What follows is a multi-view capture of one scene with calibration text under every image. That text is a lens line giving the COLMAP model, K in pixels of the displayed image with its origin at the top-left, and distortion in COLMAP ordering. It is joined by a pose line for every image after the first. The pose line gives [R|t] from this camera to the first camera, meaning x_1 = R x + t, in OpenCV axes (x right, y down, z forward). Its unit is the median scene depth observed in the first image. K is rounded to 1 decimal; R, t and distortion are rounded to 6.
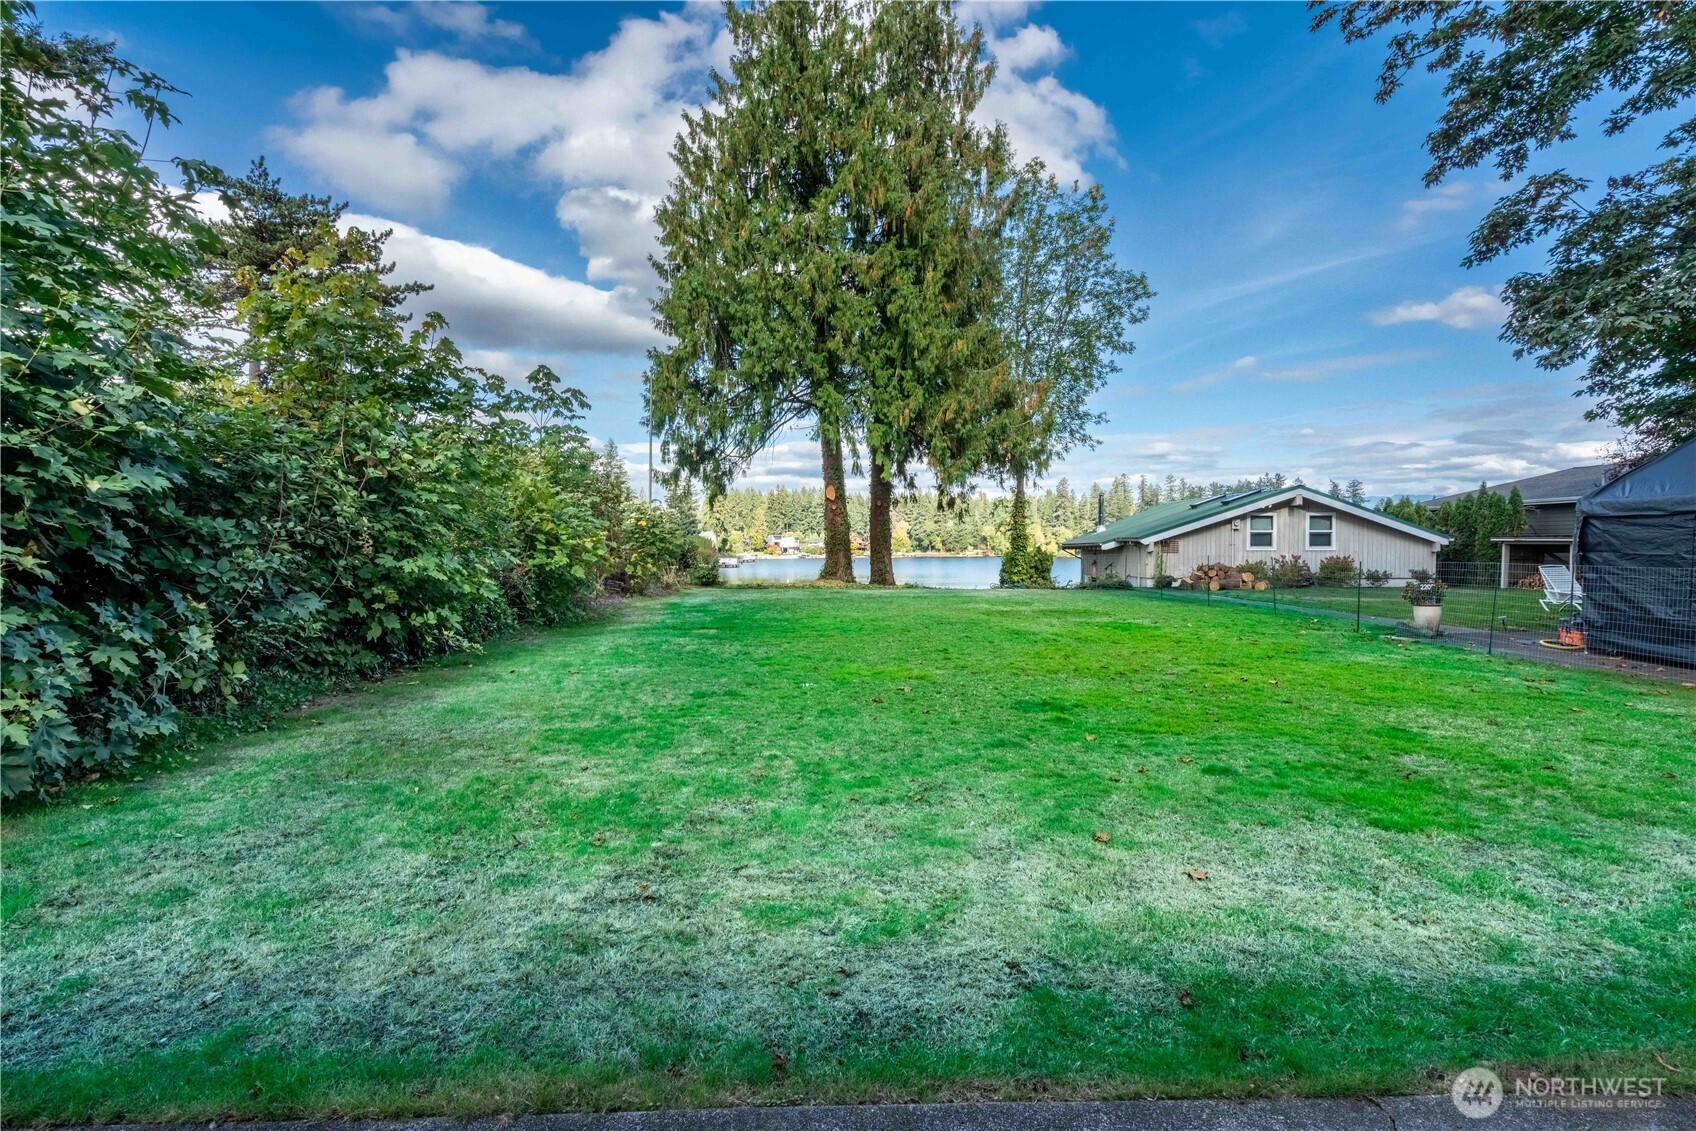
lens RADIAL K [[882.8, 0, 848.0], [0, 882.8, 565.5], [0, 0, 1]] dist [0.002671, 0.000284]
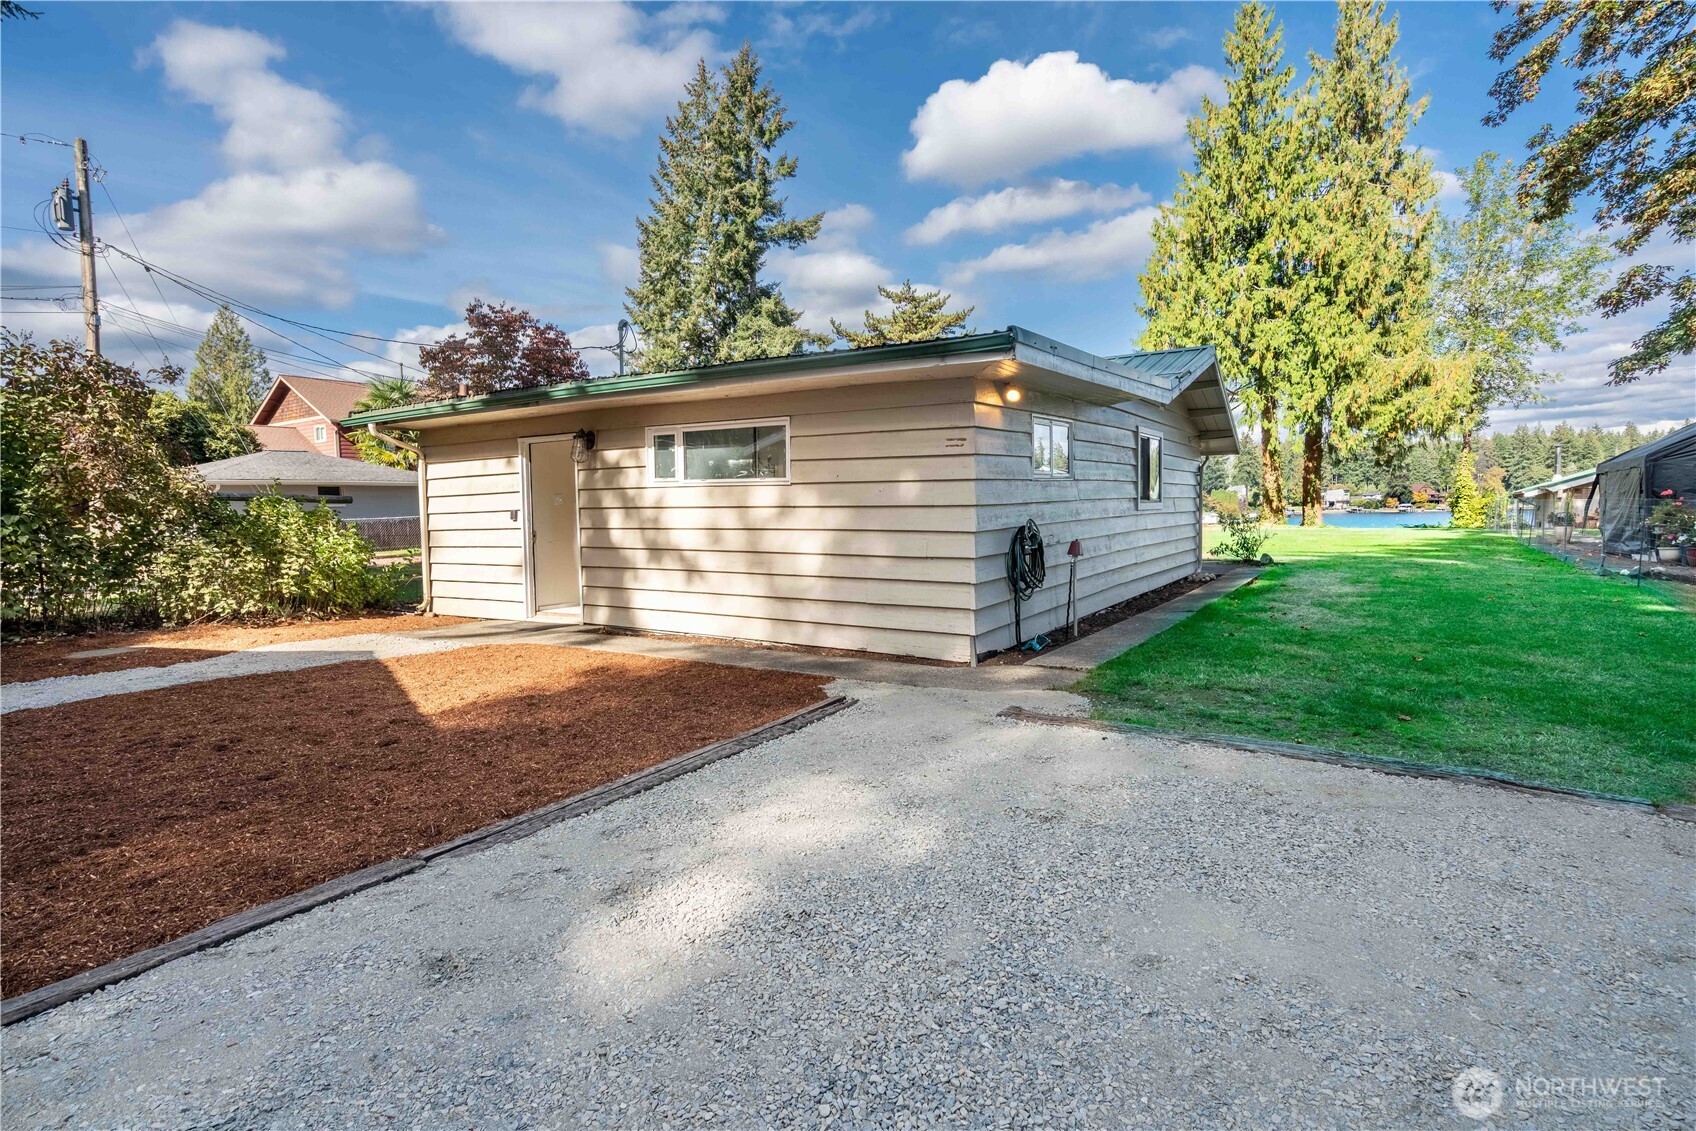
lens RADIAL K [[882.8, 0, 848.0], [0, 882.8, 565.5], [0, 0, 1]] dist [0.002671, 0.000284]
pose [[0.835798, 0.023499, -0.548533, 0.184268], [0.003039, 0.998870, 0.047422, 0.014795], [0.549028, -0.041302, 0.834783, -0.483982]]
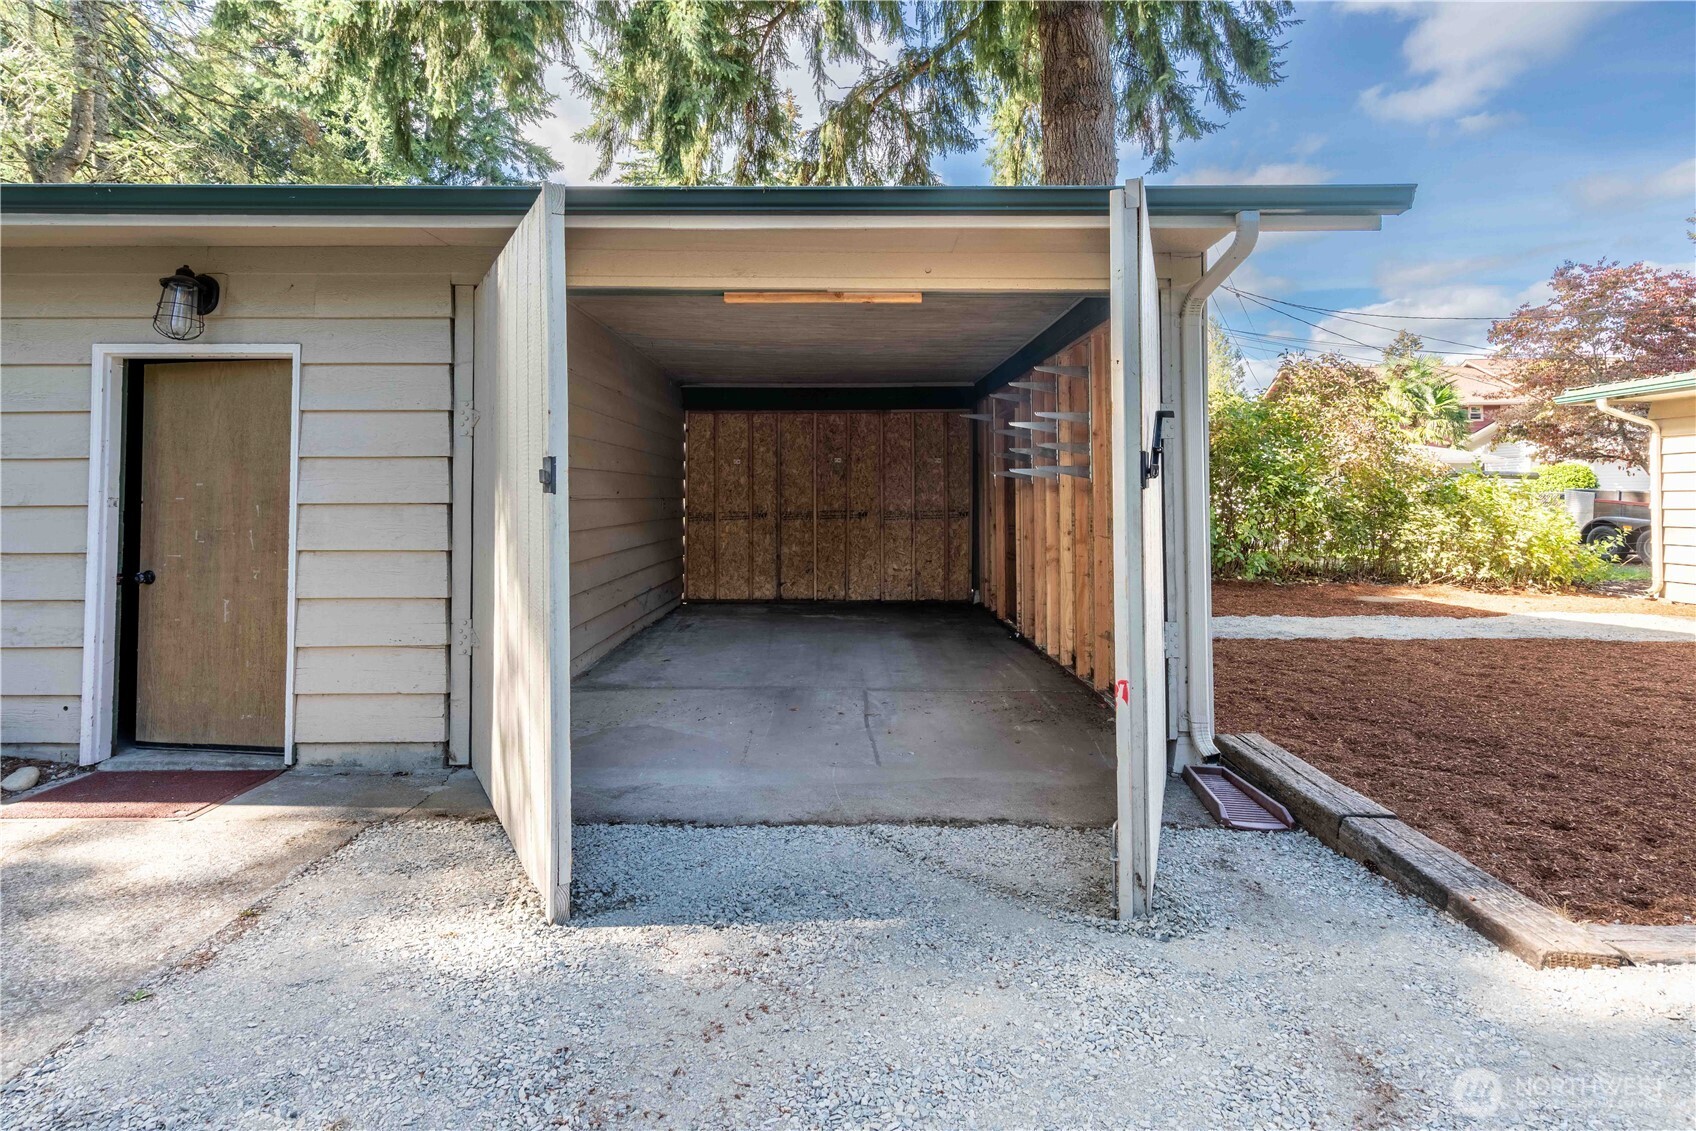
lens RADIAL K [[787.7, 0, 848.0], [0, 787.7, 565.5], [0, 0, 1]] dist [-0.001111, -0.000176]
pose [[0.035020, 0.099097, -0.994461, 0.093511], [-0.024919, 0.994849, 0.098258, 0.017895], [0.999076, 0.021340, 0.037309, -0.683222]]
